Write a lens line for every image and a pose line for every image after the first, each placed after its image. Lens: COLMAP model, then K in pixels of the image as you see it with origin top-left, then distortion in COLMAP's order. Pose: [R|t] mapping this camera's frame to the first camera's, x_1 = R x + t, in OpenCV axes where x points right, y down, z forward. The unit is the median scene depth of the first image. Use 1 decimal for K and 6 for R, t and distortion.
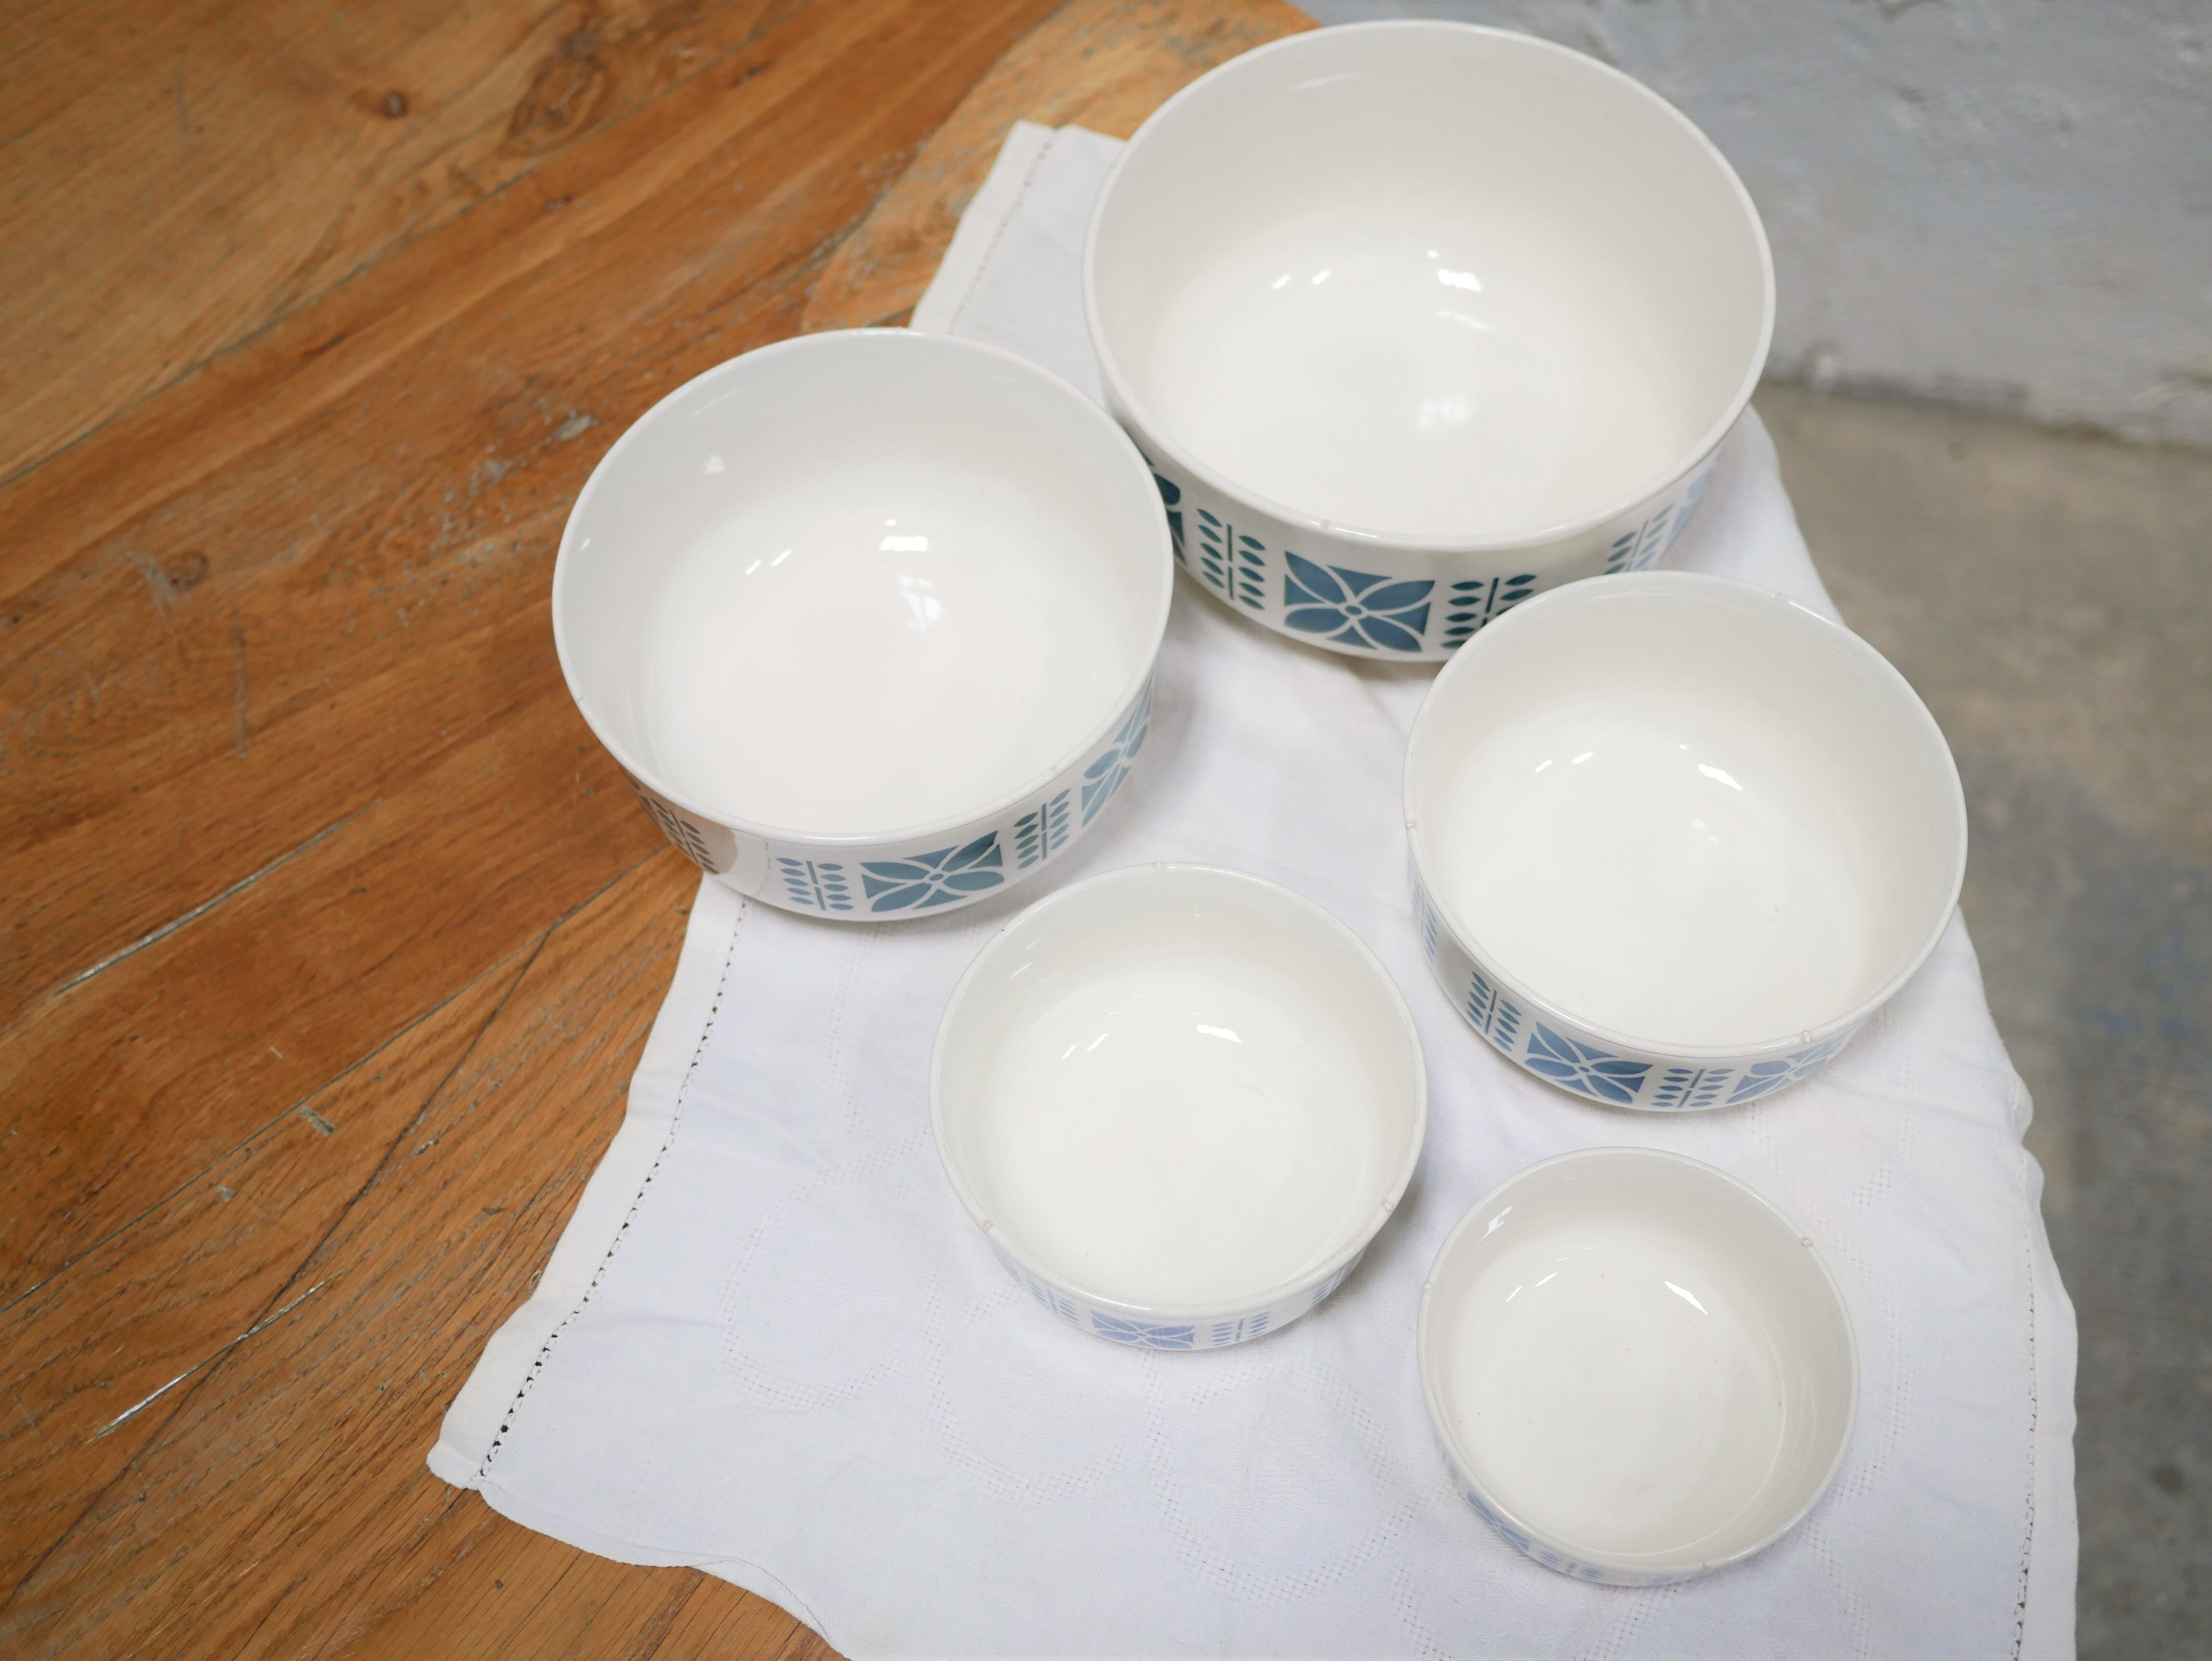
lens RADIAL K [[2560.5, 0, 1116.8], [0, 2560.5, 828.8], [0, 0, 1]] dist [-0.011986, 0.000000]
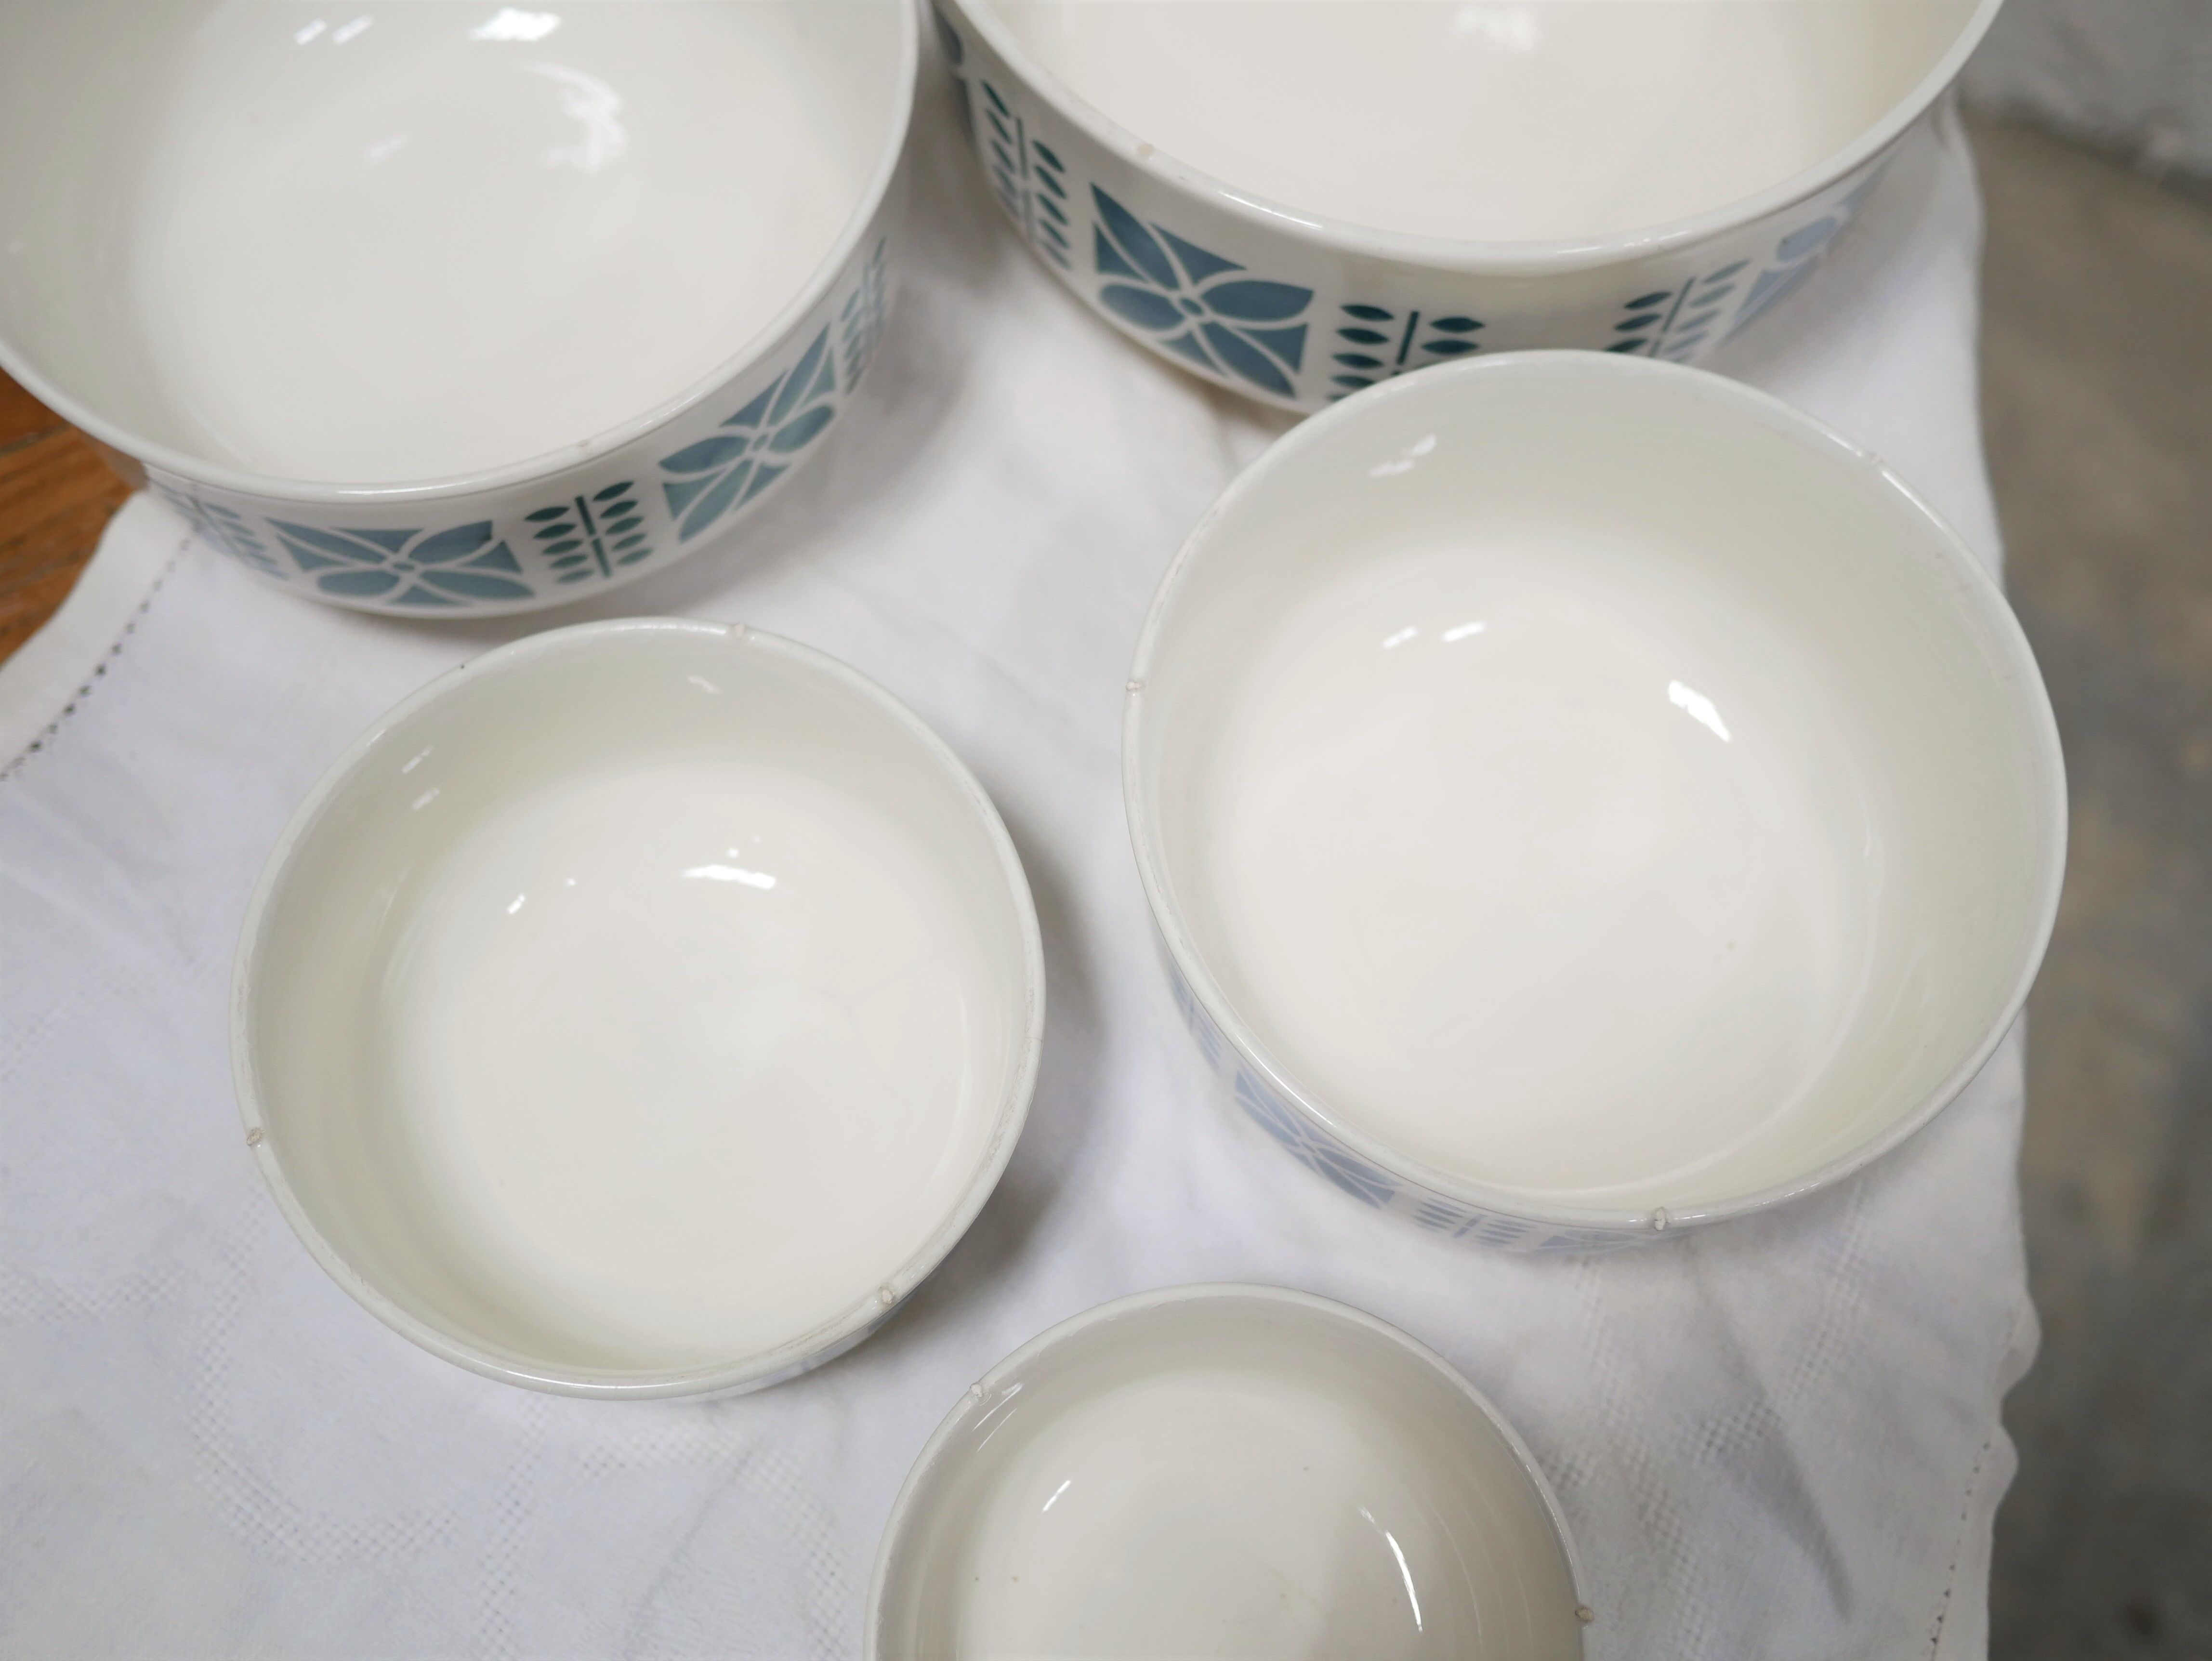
lens RADIAL K [[2560.5, 0, 1093.9], [0, 2560.5, 822.1], [0, 0, 1]] dist [-0.011986, 0.000000]
pose [[0.964378, 0.256867, -0.063195, 0.141075], [-0.244387, 0.956589, 0.158785, -0.059001], [0.101239, -0.137684, 0.985289, 0.377100]]
